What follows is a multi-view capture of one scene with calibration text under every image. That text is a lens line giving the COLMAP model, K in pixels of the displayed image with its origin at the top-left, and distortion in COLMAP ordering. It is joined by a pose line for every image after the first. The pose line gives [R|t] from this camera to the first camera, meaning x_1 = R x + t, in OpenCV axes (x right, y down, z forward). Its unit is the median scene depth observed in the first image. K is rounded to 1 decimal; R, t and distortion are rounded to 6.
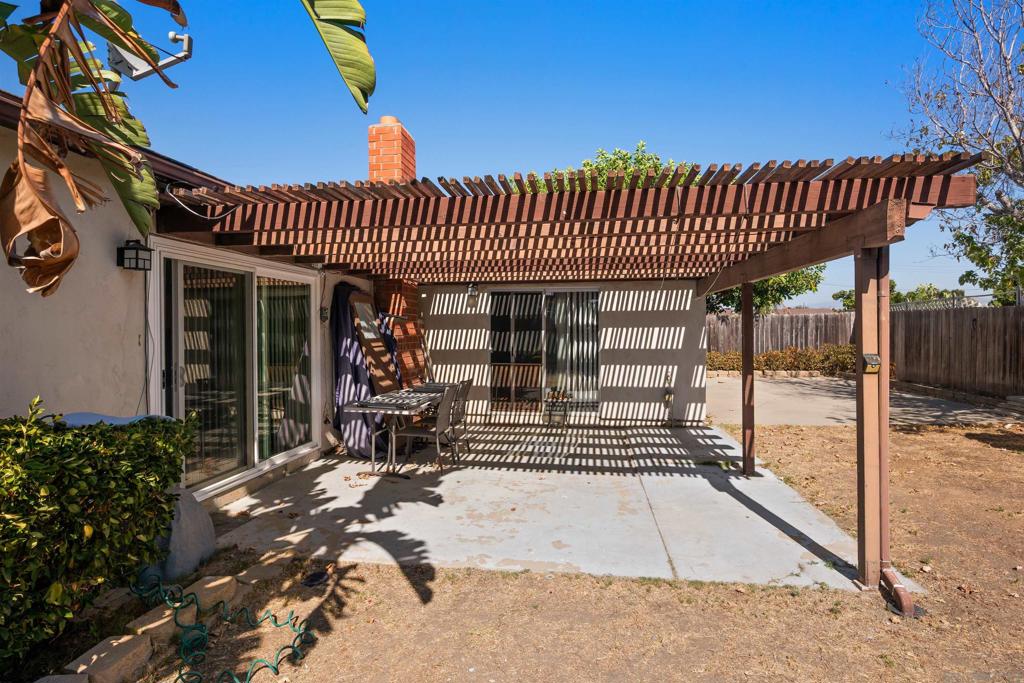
lens RADIAL K [[530.2, 0, 507.1], [0, 530.2, 332.6], [0, 0, 1]] dist [0.000655, -0.001383]
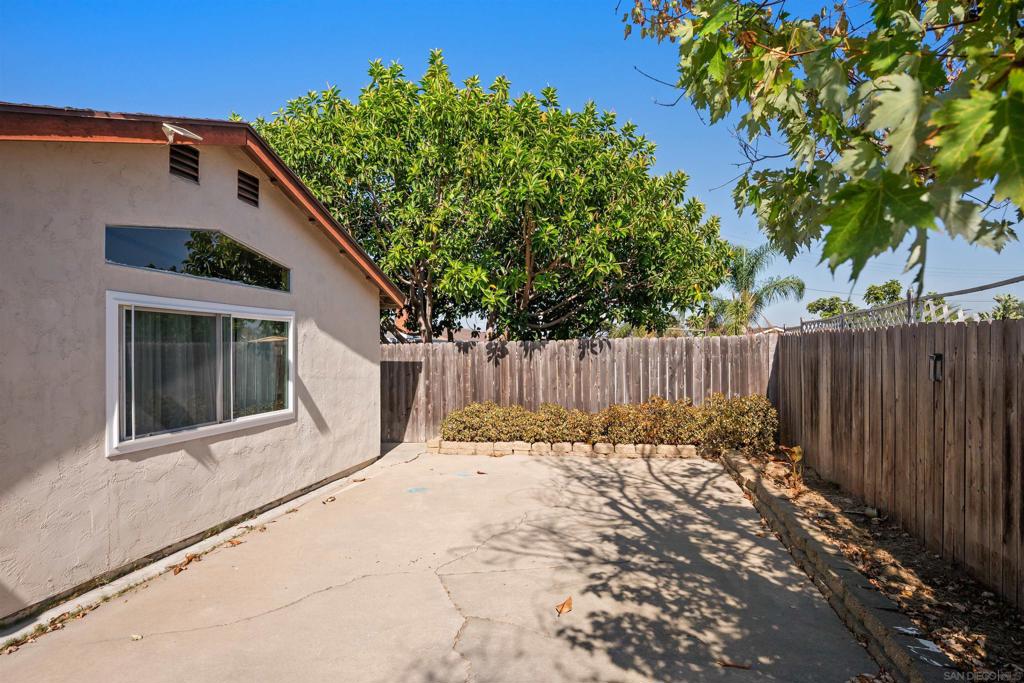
lens RADIAL K [[573.1, 0, 513.5], [0, 573.1, 347.1], [0, 0, 1]] dist [-0.004606, -0.001412]
pose [[0.998481, -0.004377, -0.054921, 0.817719], [0.003717, 0.999920, -0.012119, -0.036220], [0.054970, 0.011897, 0.998417, 0.790682]]
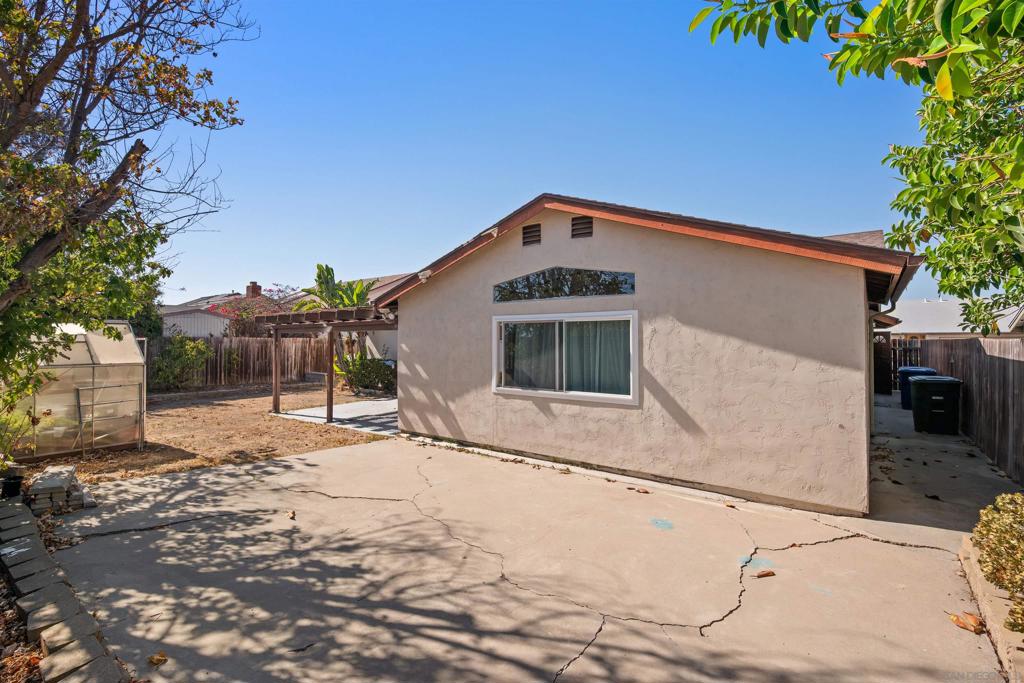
lens RADIAL K [[455.7, 0, 508.5], [0, 455.7, 333.8], [0, 0, 1]] dist [-0.000011, 0.000008]
pose [[-0.484300, -0.006478, -0.874878, 1.194069], [-0.003577, 0.999979, -0.005424, -0.055429], [0.874895, 0.000503, -0.484313, 1.755964]]
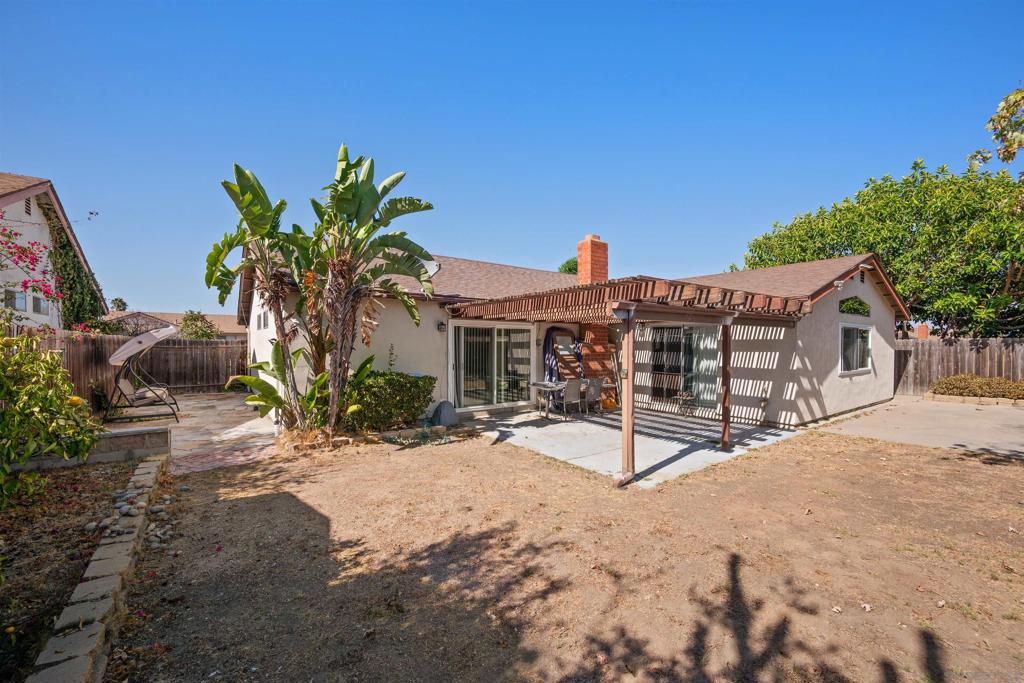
lens RADIAL K [[407.1, 0, 513.4], [0, 407.1, 346.9], [0, 0, 1]] dist [0.002912, -0.001463]
pose [[0.697255, 0.012345, -0.716716, 0.603197], [-0.012603, 0.999908, 0.004963, -0.019446], [0.716712, 0.005573, 0.697347, -0.175158]]
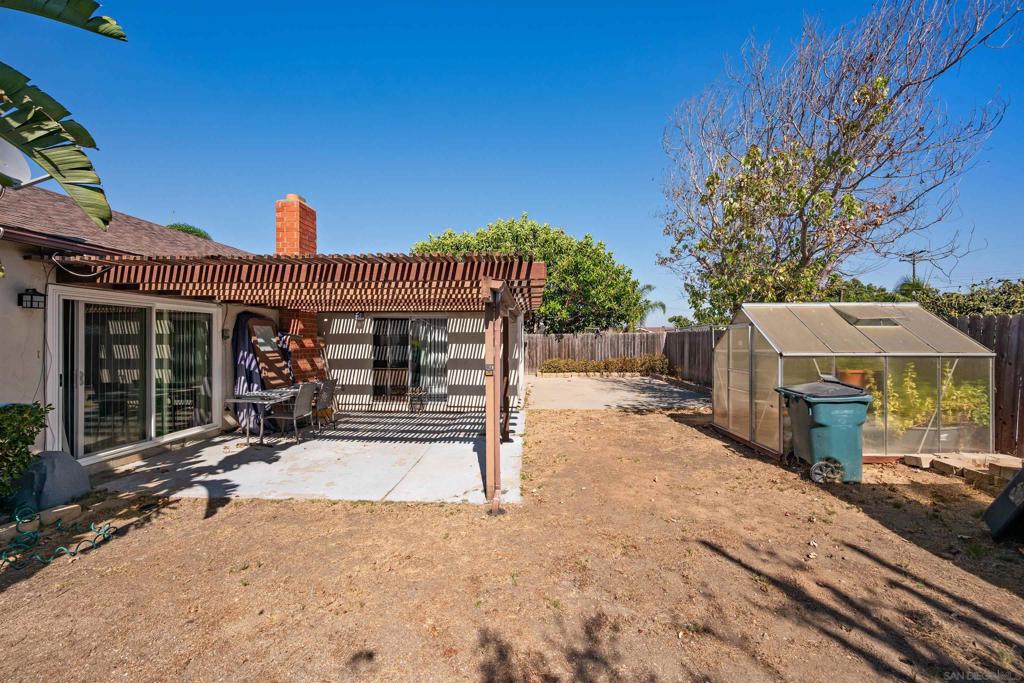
lens RADIAL K [[407.1, 0, 506.2], [0, 407.1, 336.7], [0, 0, 1]] dist [0.002912, -0.001463]
pose [[0.996234, 0.005588, 0.086522, 0.246392], [-0.004199, 0.999860, -0.016226, -0.010527], [-0.086601, 0.015802, 0.996118, -0.124911]]
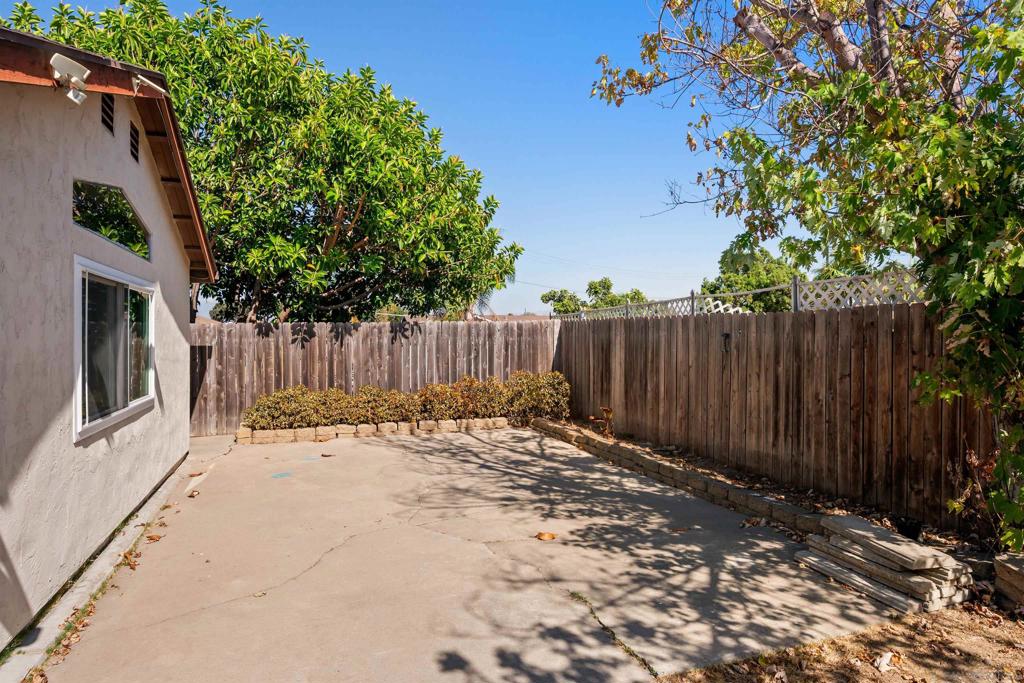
lens RADIAL K [[638.2, 0, 511.2], [0, 638.2, 336.9], [0, 0, 1]] dist [-0.004561, -0.001978]
pose [[0.889661, 0.001548, 0.456619, 0.497454], [0.001694, 0.999976, -0.006691, -0.025059], [-0.456619, 0.006726, 0.889637, 0.675936]]
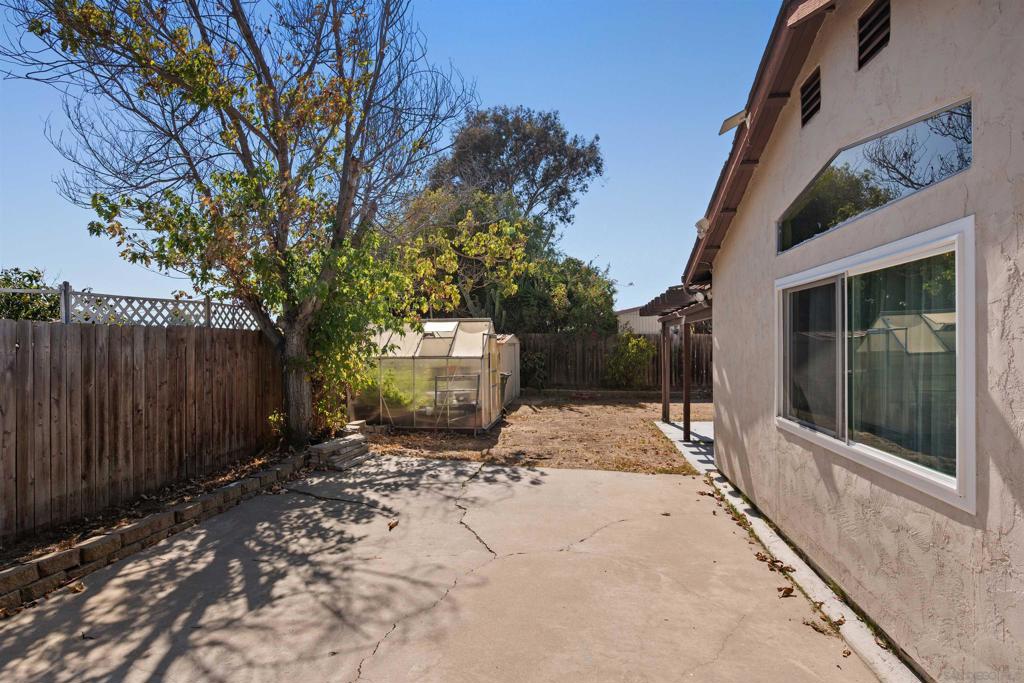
lens RADIAL K [[542.0, 0, 521.0], [0, 542.0, 341.9], [0, 0, 1]] dist [-0.002084, -0.002646]
pose [[-0.999690, 0.013955, -0.020606, 0.694648], [0.013799, 0.999875, 0.007656, -0.039275], [0.020710, 0.007369, -0.999758, 1.852022]]
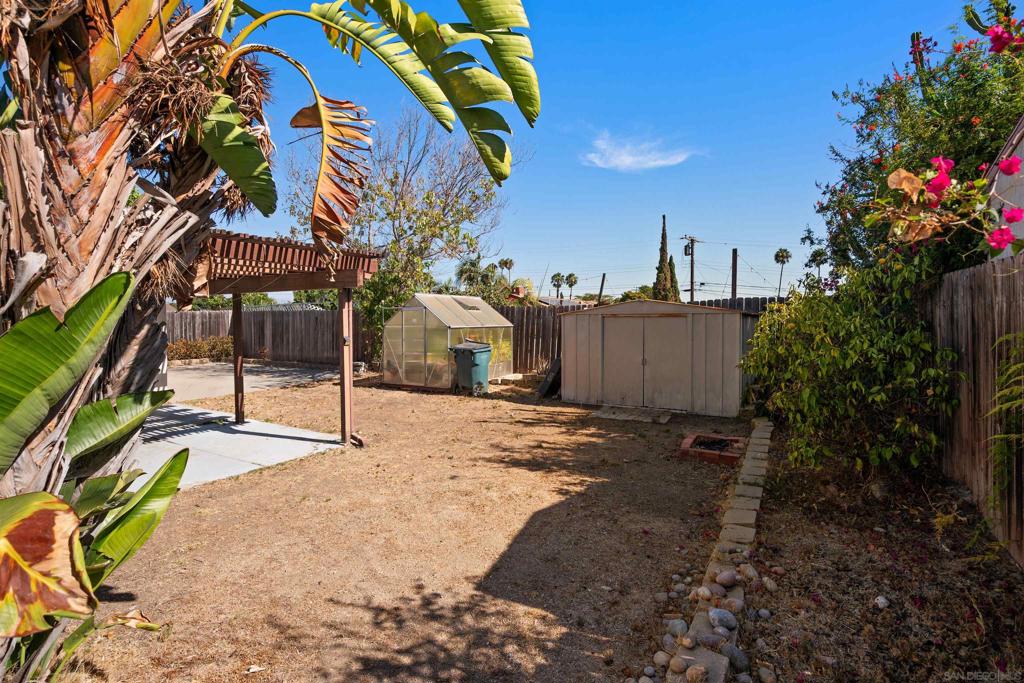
lens RADIAL K [[501.3, 0, 511.4], [0, 501.3, 330.5], [0, 0, 1]] dist [0.006935, 0.001651]
pose [[0.390174, -0.016081, 0.920601, -0.372015], [0.008914, 0.999867, 0.013687, -0.002312], [-0.920698, 0.002866, 0.390265, -0.169766]]
